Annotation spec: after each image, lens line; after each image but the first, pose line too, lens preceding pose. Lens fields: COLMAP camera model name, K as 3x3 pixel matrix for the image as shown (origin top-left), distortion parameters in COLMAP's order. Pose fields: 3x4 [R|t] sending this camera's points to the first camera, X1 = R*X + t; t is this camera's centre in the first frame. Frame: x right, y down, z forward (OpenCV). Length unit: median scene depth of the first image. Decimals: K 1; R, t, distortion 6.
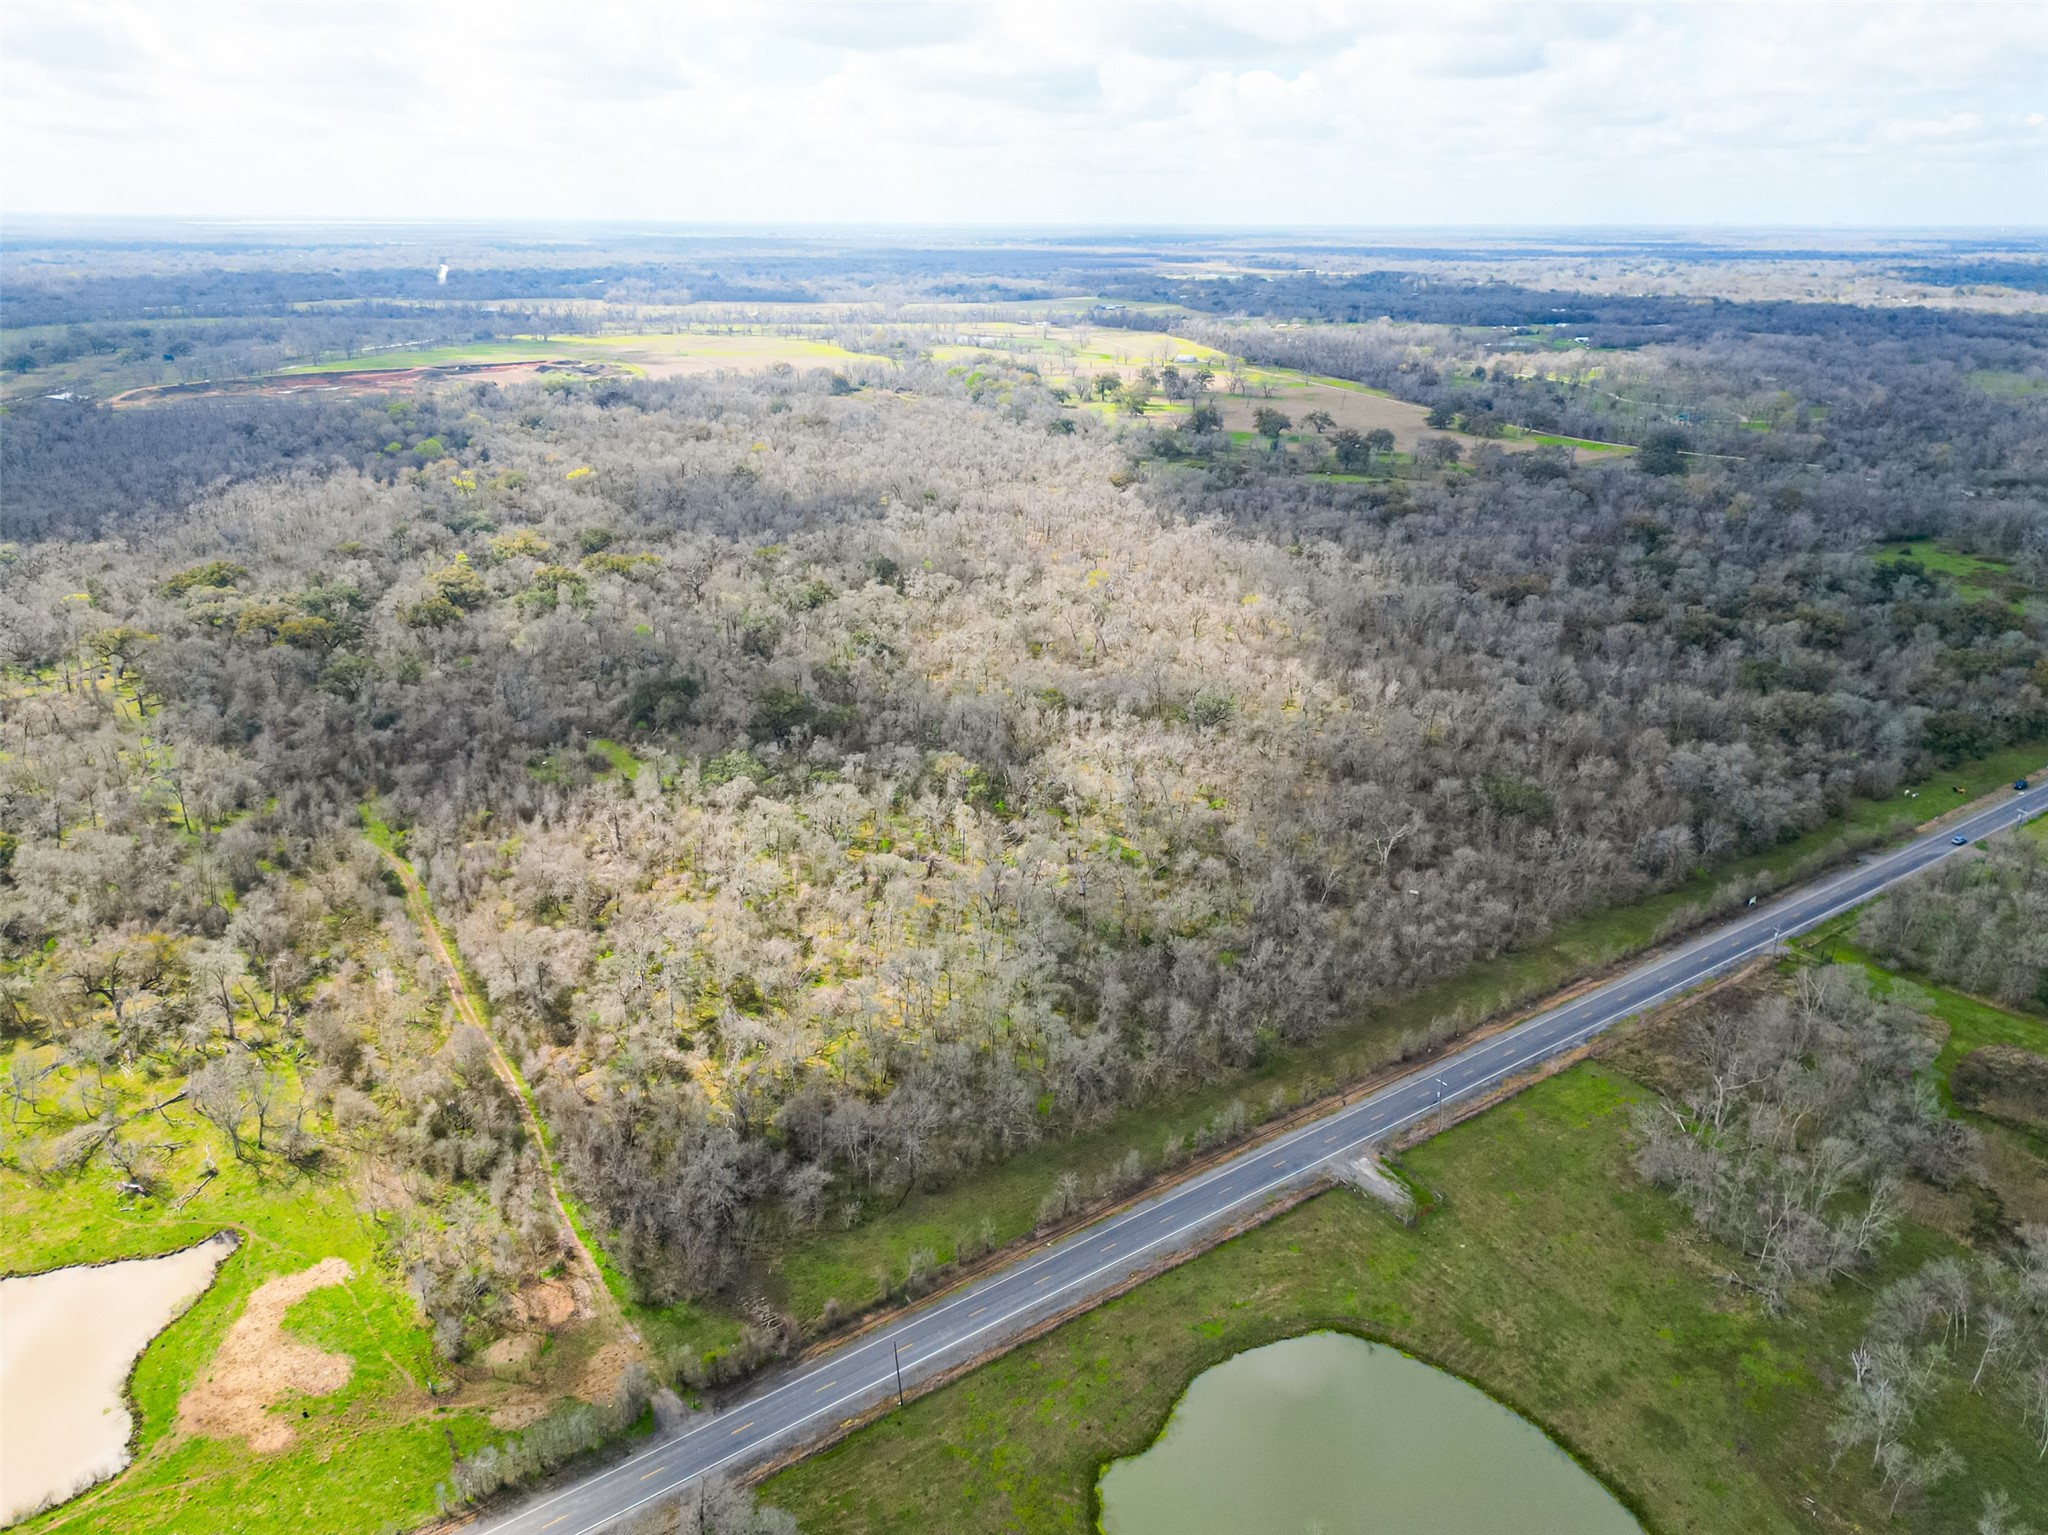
lens RADIAL K [[1425.6, 0, 1020.2], [0, 1425.6, 767.5], [0, 0, 1]] dist [0.079383, -0.076400]
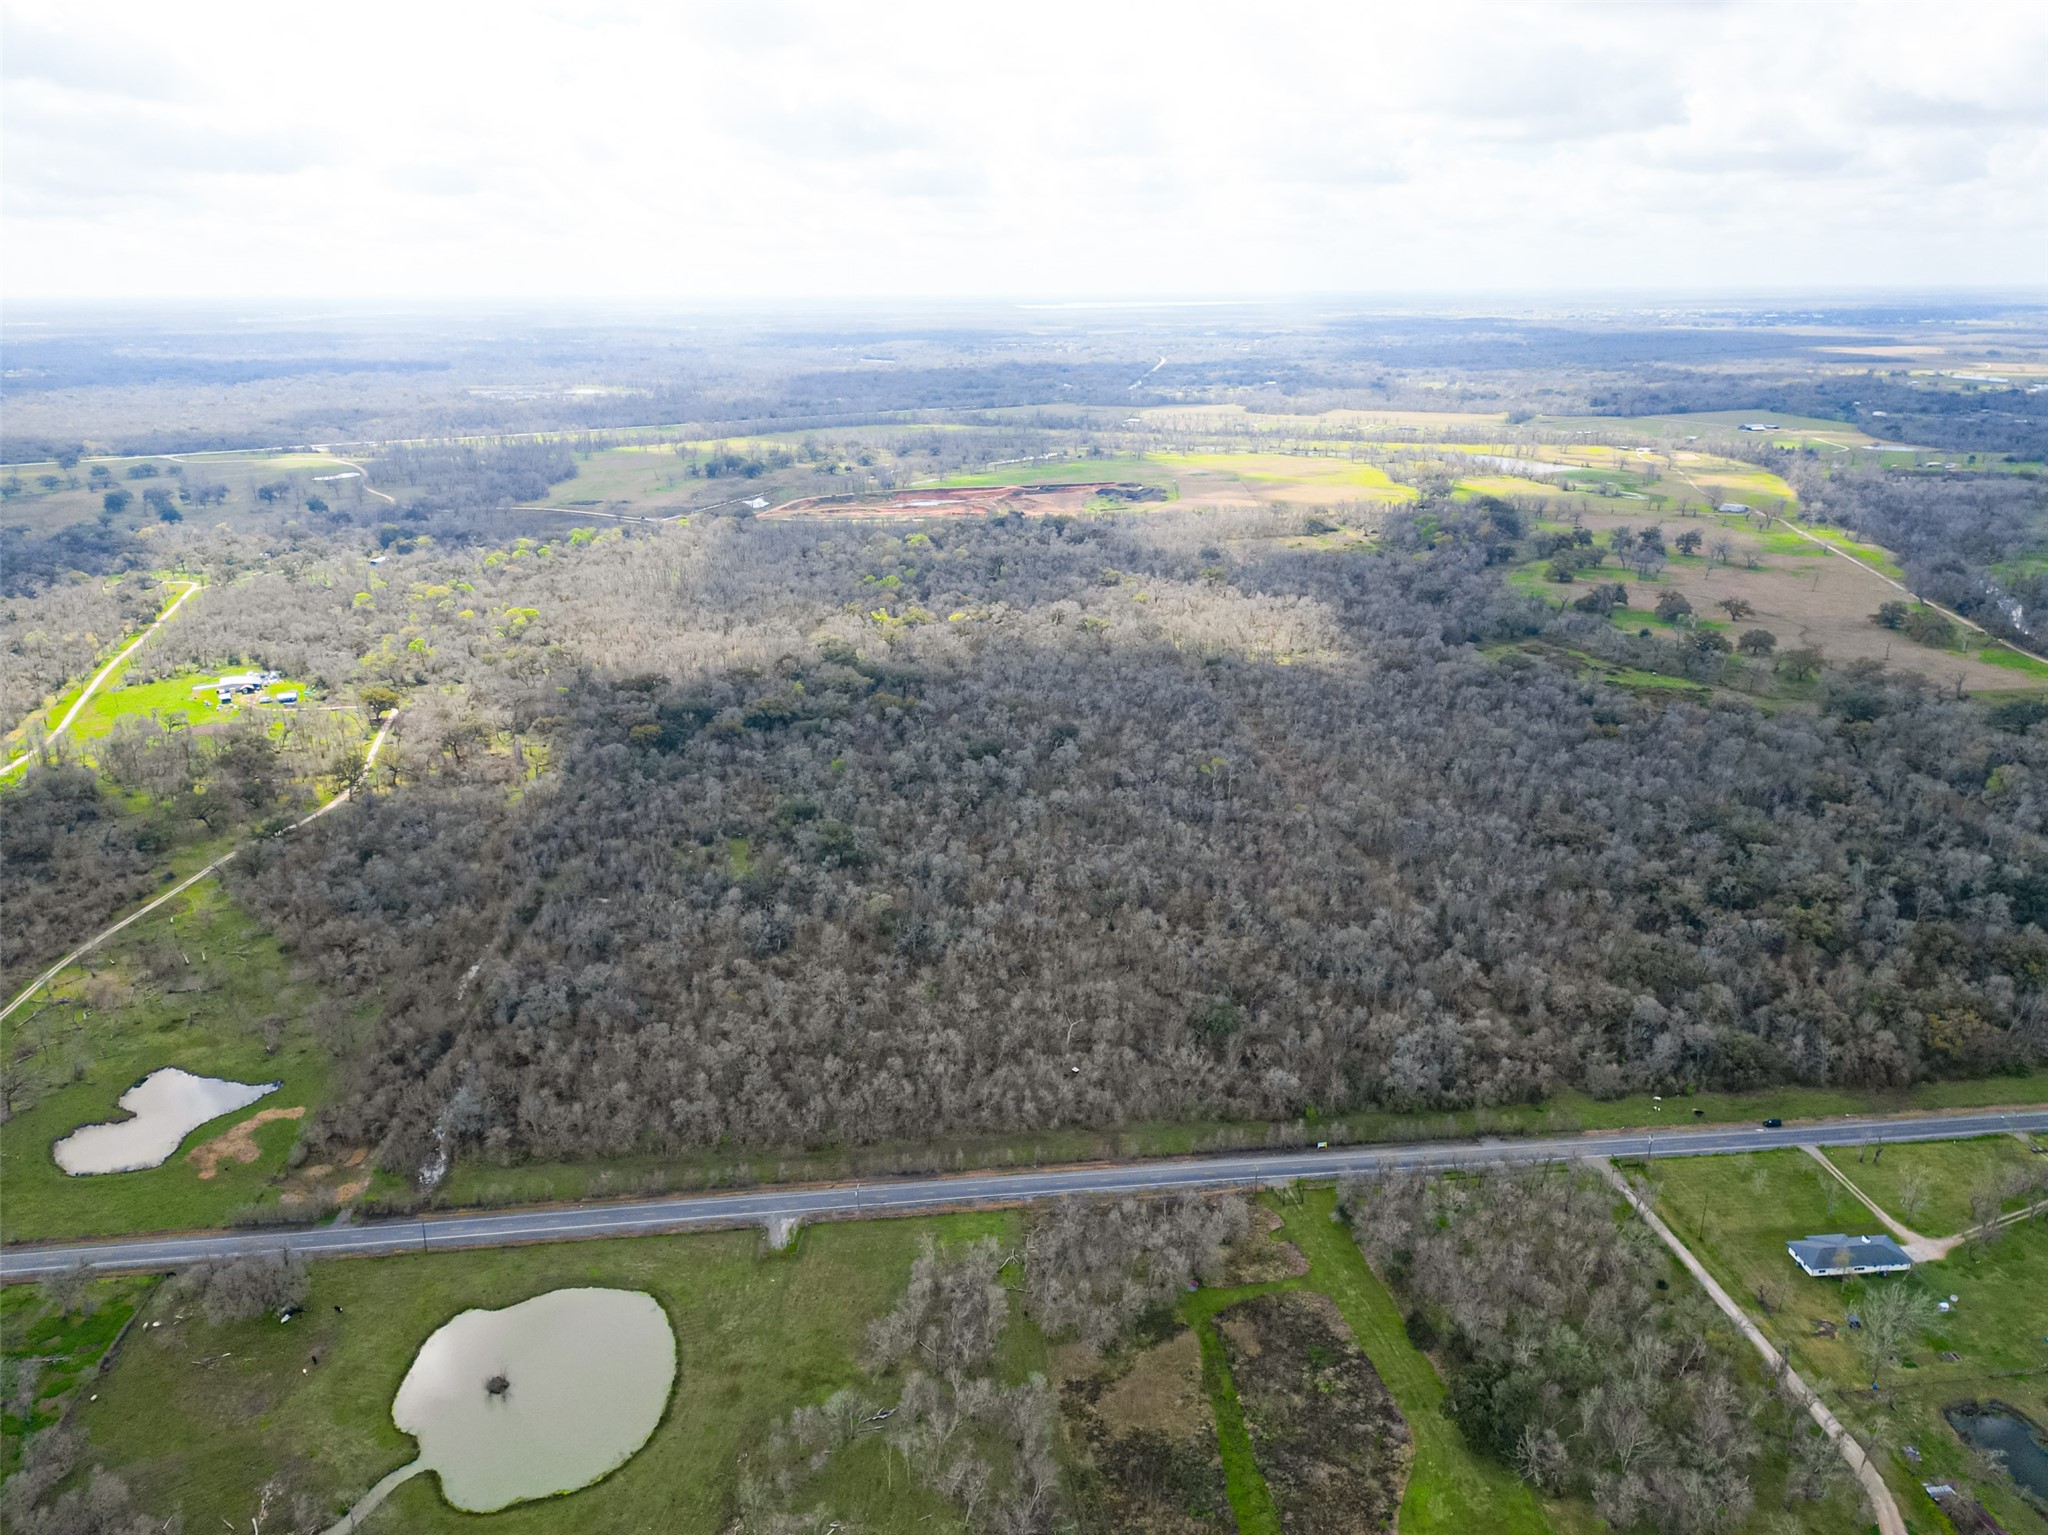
lens RADIAL K [[1425.6, 0, 1020.2], [0, 1425.6, 767.5], [0, 0, 1]] dist [0.079383, -0.076400]
pose [[0.874465, 0.146047, -0.462582, 0.776786], [-0.164810, 0.986325, -0.000153, -0.175184], [0.456234, 0.076372, 0.886577, -0.211173]]
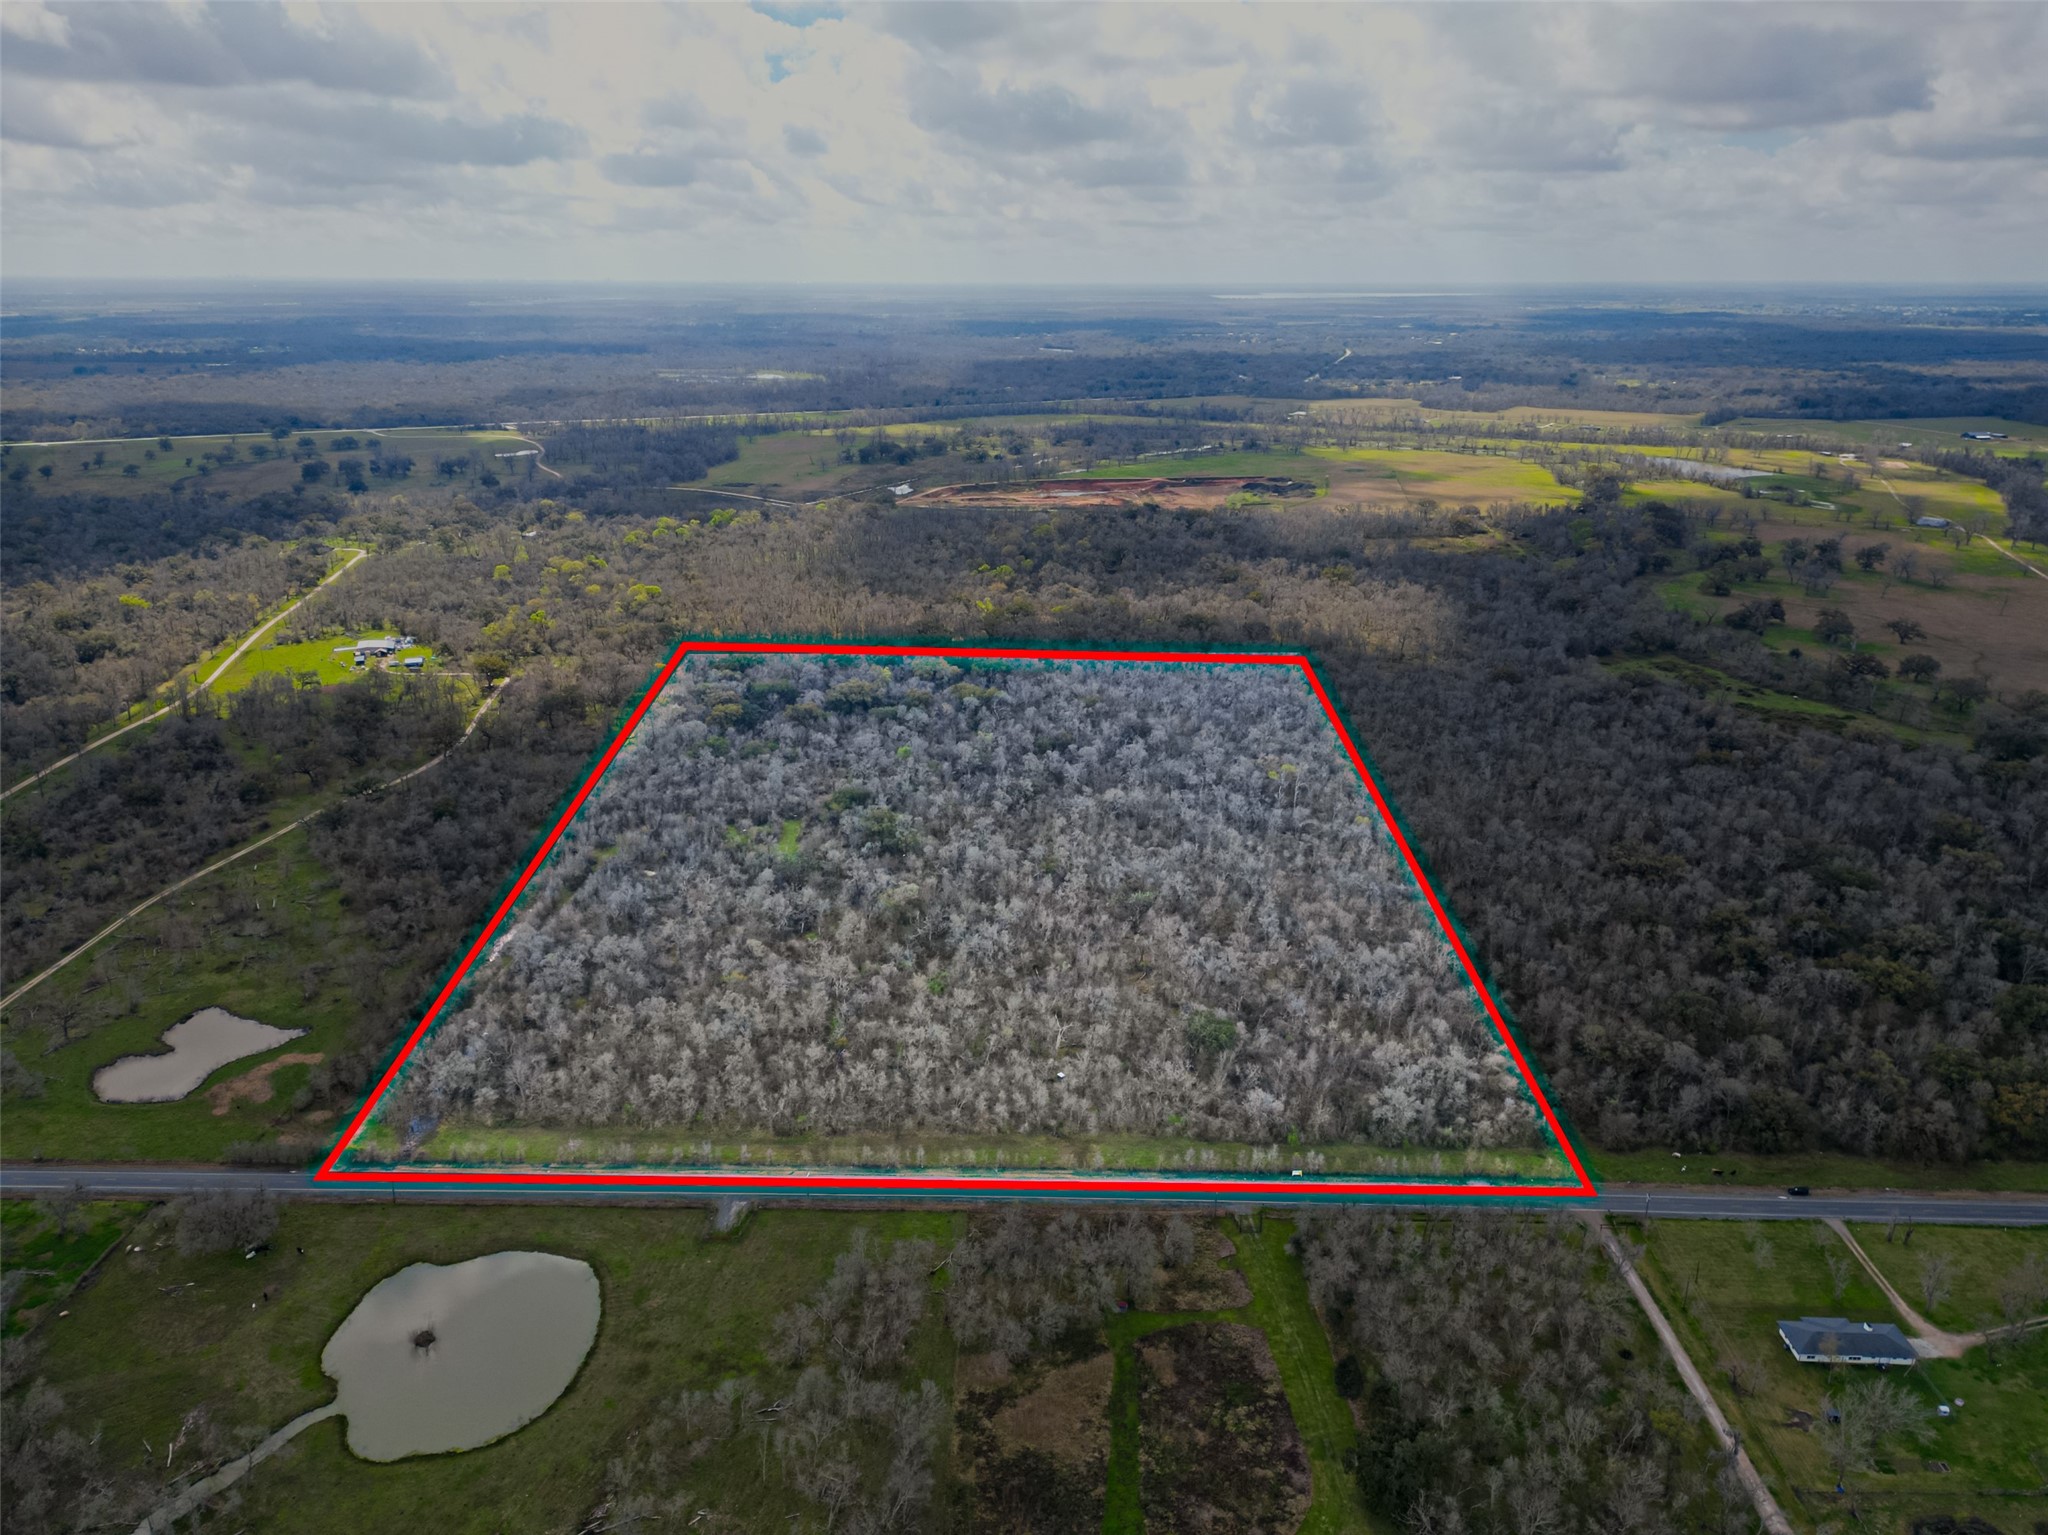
lens RADIAL K [[1425.6, 0, 1020.2], [0, 1425.6, 767.5], [0, 0, 1]] dist [0.079383, -0.076400]
pose [[0.802976, 0.191941, -0.564260, 0.896427], [-0.212726, 0.976666, 0.029505, -0.210210], [0.556757, 0.096340, 0.825070, -0.116346]]
